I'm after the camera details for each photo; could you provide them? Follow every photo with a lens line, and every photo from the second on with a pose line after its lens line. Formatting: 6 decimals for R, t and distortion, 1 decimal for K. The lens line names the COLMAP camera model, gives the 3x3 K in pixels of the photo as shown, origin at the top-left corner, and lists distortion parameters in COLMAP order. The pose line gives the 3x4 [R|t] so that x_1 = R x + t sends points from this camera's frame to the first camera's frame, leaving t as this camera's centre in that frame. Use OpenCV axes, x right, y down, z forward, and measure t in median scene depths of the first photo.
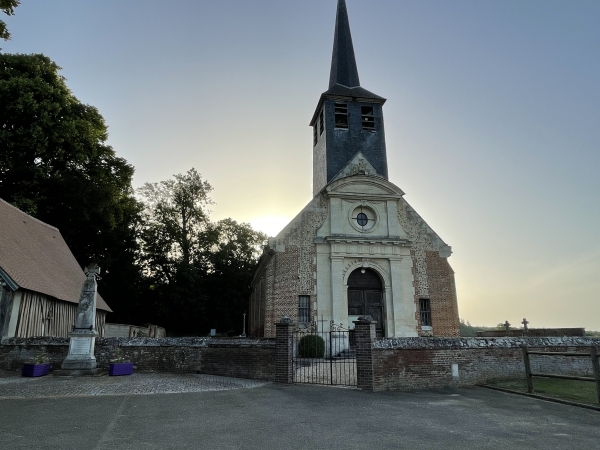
lens RADIAL K [[401.1, 0, 299.7], [0, 401.1, 225.5], [0, 0, 1]] dist [0.003384, -0.008850]
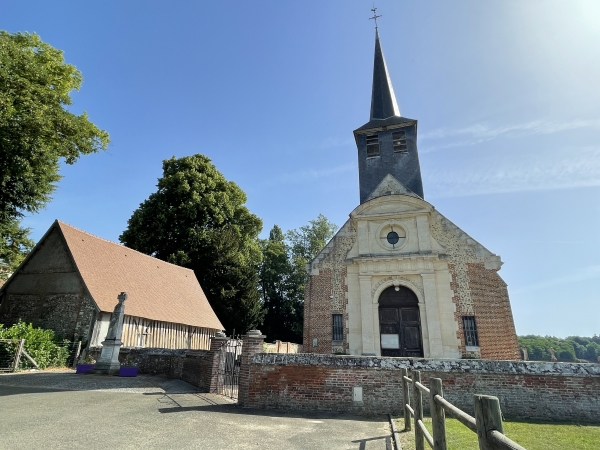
lens RADIAL K [[333.4, 0, 300.0], [0, 333.4, 224.2], [0, 0, 1]] dist [-0.003671, 0.000795]
pose [[0.888282, -0.136690, -0.438488, 0.334554], [0.089710, 0.987936, -0.126236, 0.037979], [0.450453, 0.072796, 0.889828, 0.137478]]
